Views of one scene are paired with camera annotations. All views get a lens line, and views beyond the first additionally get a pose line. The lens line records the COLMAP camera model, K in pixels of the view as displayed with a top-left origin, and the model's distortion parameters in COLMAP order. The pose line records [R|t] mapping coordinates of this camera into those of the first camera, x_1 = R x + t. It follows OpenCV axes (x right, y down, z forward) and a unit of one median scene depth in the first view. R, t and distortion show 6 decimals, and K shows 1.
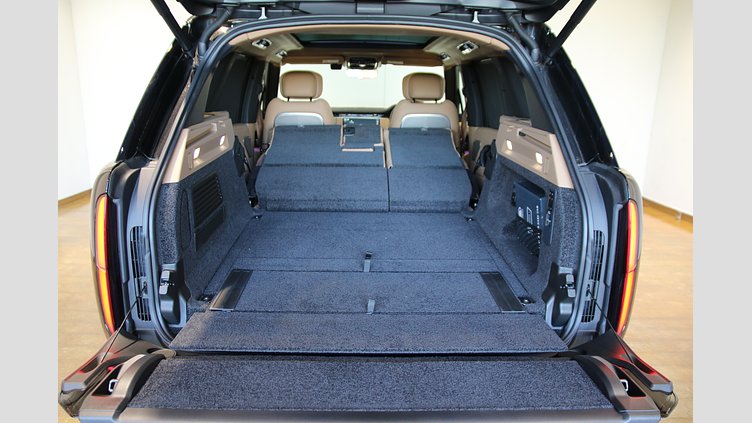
lens RADIAL K [[569.0, 0, 376.0], [0, 569.0, 211.5], [0, 0, 1]] dist [-0.093705, -0.000893]
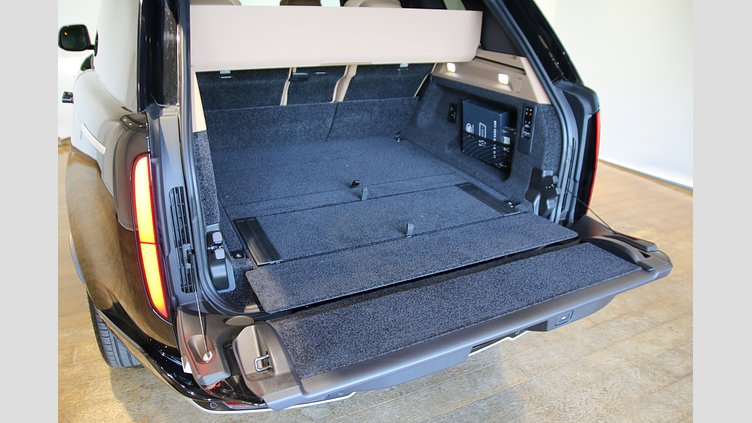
lens RADIAL K [[569.0, 0, 376.0], [0, 569.0, 211.5], [0, 0, 1]] dist [-0.093705, -0.000893]
pose [[0.871298, -0.159856, 0.463988, -0.554635], [0.091386, 0.981774, 0.166638, -0.049020], [-0.482170, -0.102789, 0.870027, 0.116710]]
